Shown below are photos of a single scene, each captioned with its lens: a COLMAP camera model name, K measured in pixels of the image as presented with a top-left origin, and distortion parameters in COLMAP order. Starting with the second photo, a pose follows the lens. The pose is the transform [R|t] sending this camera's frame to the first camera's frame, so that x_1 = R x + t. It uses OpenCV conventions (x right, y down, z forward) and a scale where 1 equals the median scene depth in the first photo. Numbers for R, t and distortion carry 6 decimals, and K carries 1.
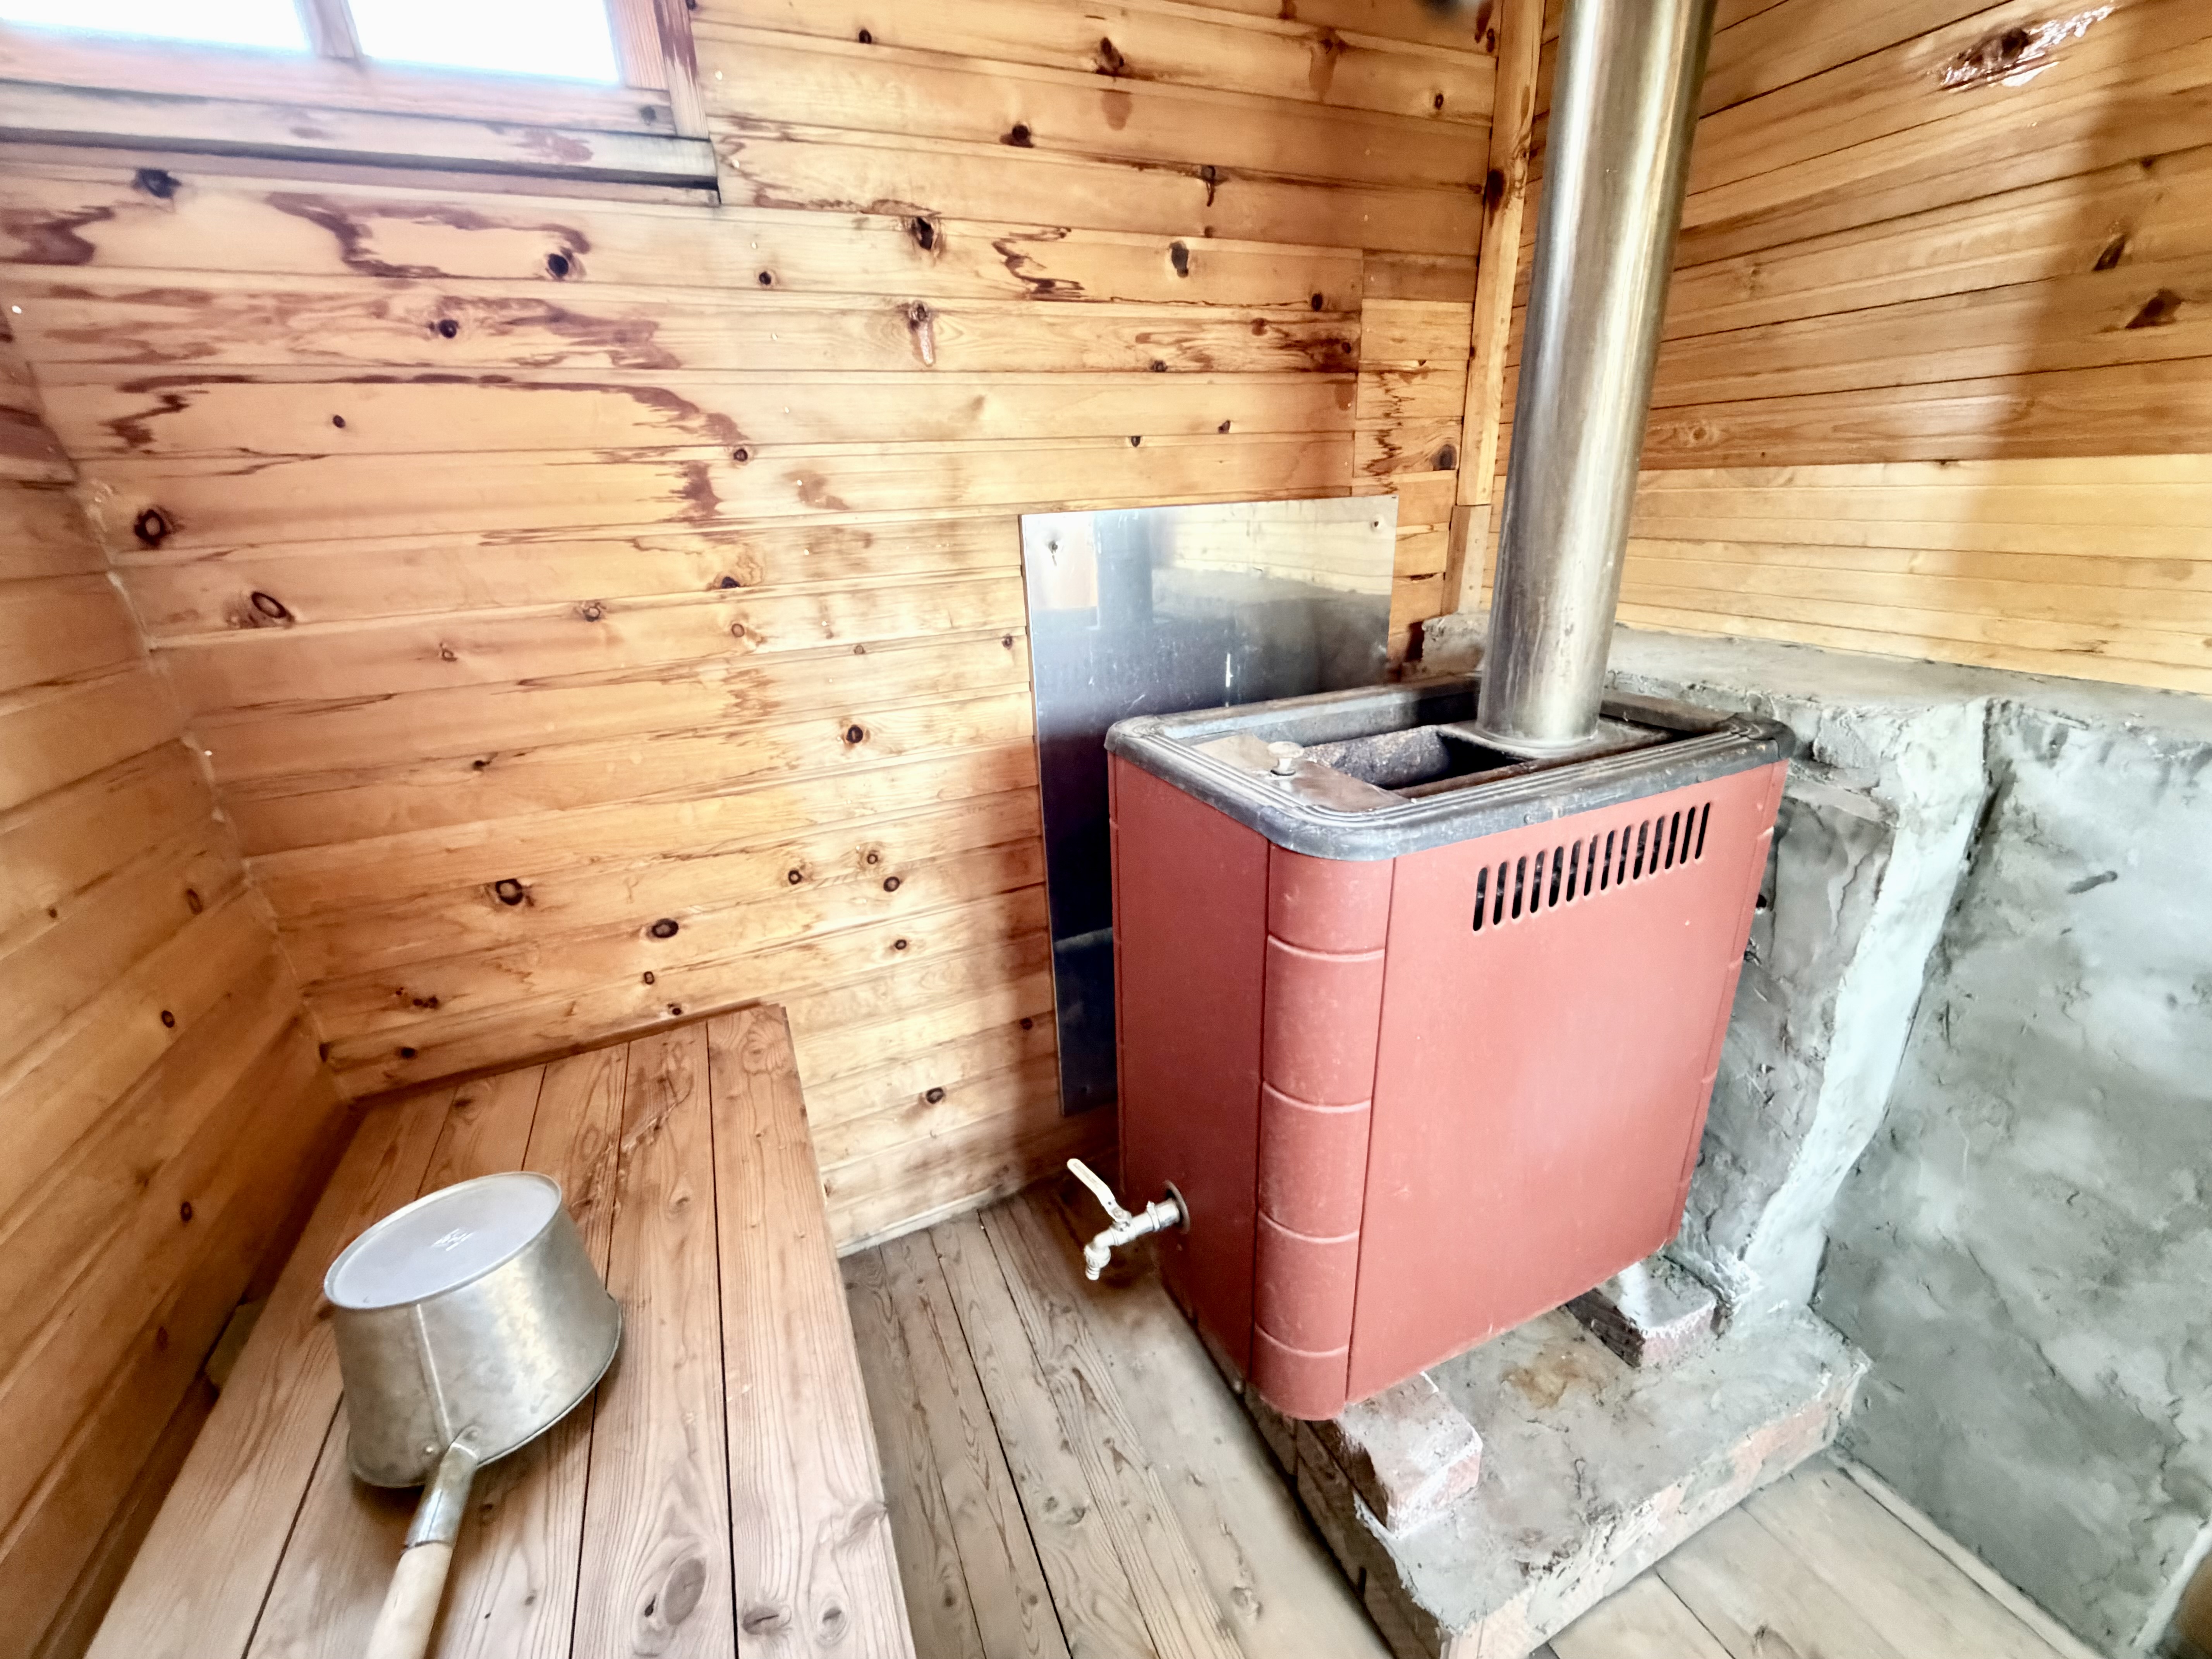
lens RADIAL K [[888.2, 0, 1106.0], [0, 888.2, 829.5], [0, 0, 1]] dist [0.000076, -0.000443]
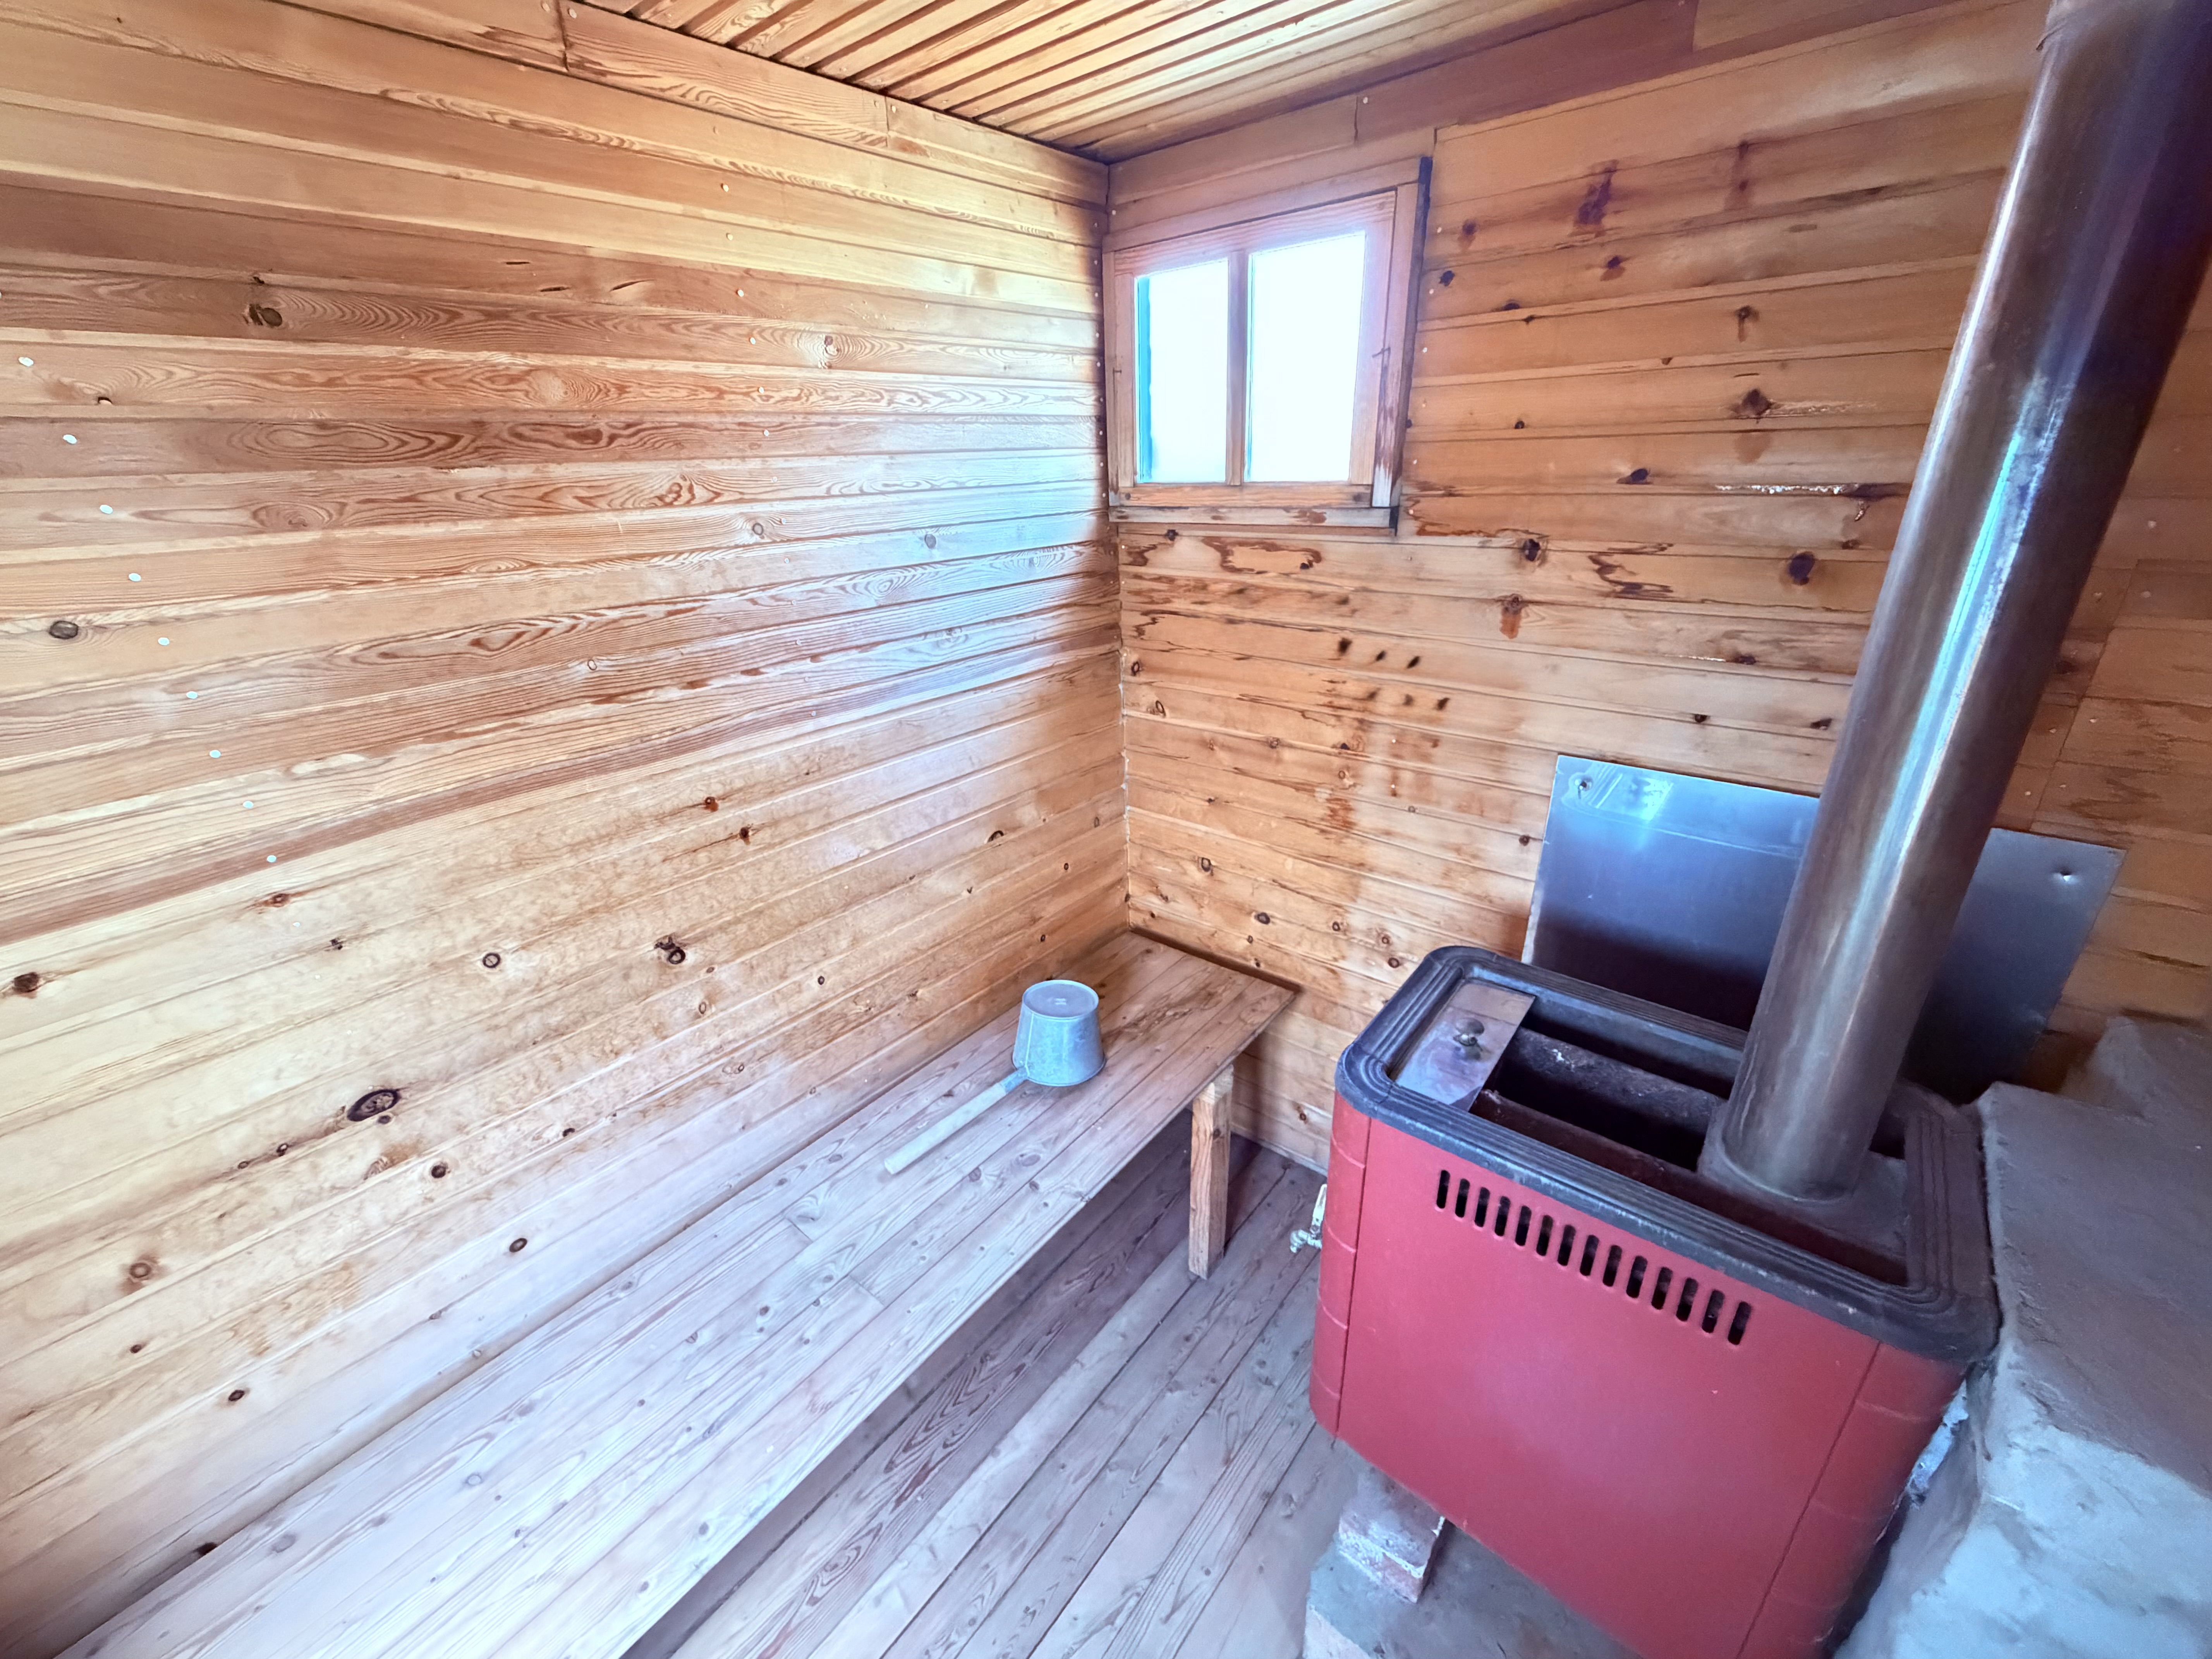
lens RADIAL K [[910.5, 0, 1106.0], [0, 910.5, 829.5], [0, 0, 1]] dist [0.001385, 0.000319]
pose [[0.437542, 0.386081, -0.812095, 0.810177], [-0.309082, 0.912678, 0.267372, -0.469500], [0.844408, 0.134018, 0.518666, -0.197374]]
